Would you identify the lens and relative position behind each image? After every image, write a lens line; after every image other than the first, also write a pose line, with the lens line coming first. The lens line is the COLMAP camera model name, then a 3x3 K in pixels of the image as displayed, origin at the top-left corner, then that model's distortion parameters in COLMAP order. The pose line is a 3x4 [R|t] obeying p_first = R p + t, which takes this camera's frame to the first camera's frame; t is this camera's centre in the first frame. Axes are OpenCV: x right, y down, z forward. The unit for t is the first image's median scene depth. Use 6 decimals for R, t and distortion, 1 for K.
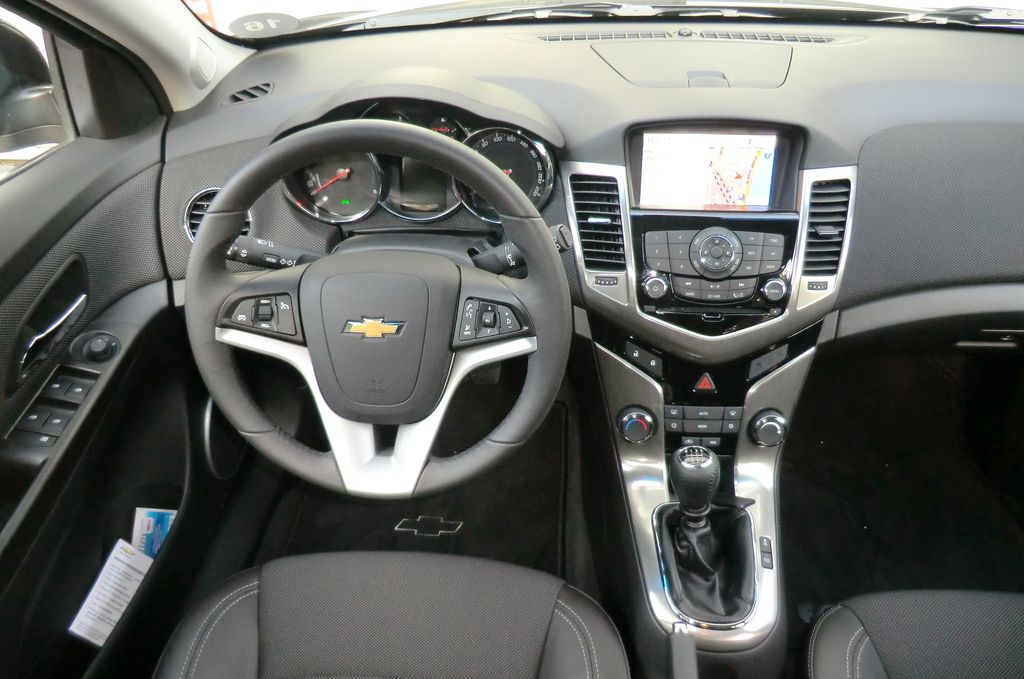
lens RADIAL K [[725.8, 0, 512.0], [0, 725.8, 339.5], [0, 0, 1]] dist [-0.100589, 0.131119]
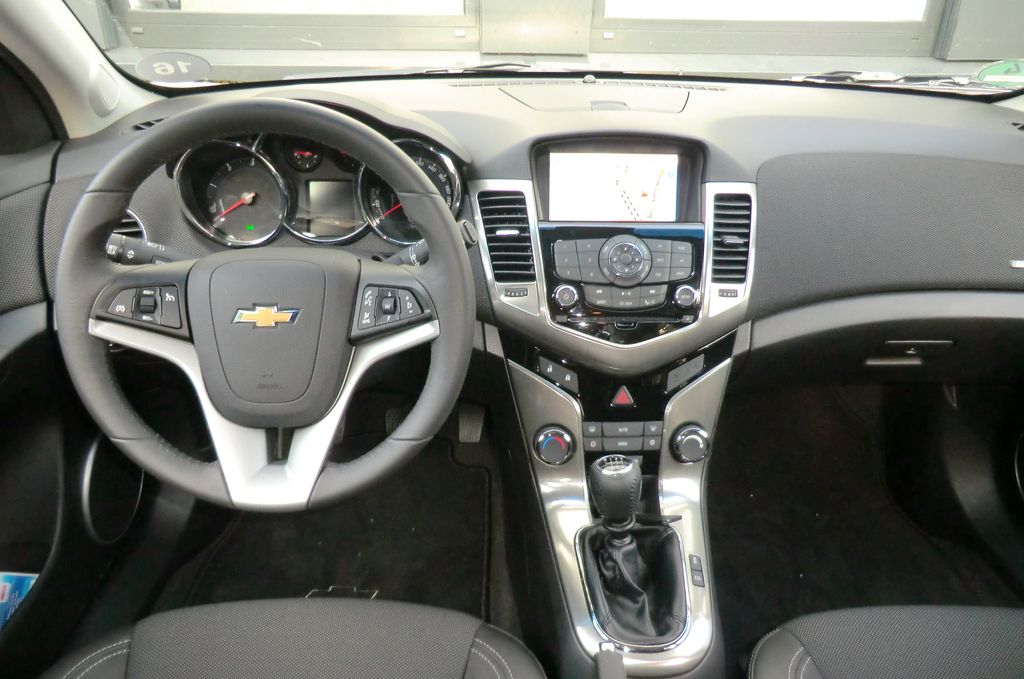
lens RADIAL K [[725.8, 0, 512.0], [0, 725.8, 339.5], [0, 0, 1]] dist [-0.100589, 0.131119]
pose [[0.995560, -0.015102, 0.092914, 0.032672], [0.030673, 0.985219, -0.168532, 0.147958], [-0.088995, 0.170634, 0.981307, 0.050916]]
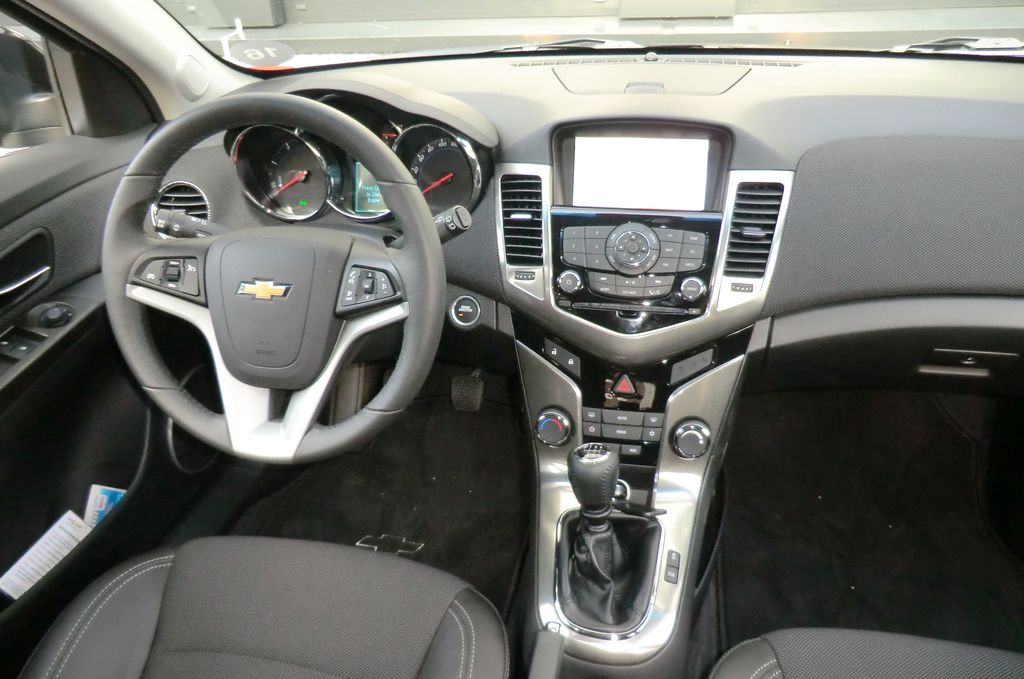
lens RADIAL K [[725.8, 0, 512.0], [0, 725.8, 339.5], [0, 0, 1]] dist [-0.100589, 0.131119]
pose [[0.989831, 0.050753, -0.132886, 0.253412], [-0.066391, 0.991024, -0.116032, 0.125412], [0.125804, 0.123675, 0.984316, 0.021929]]
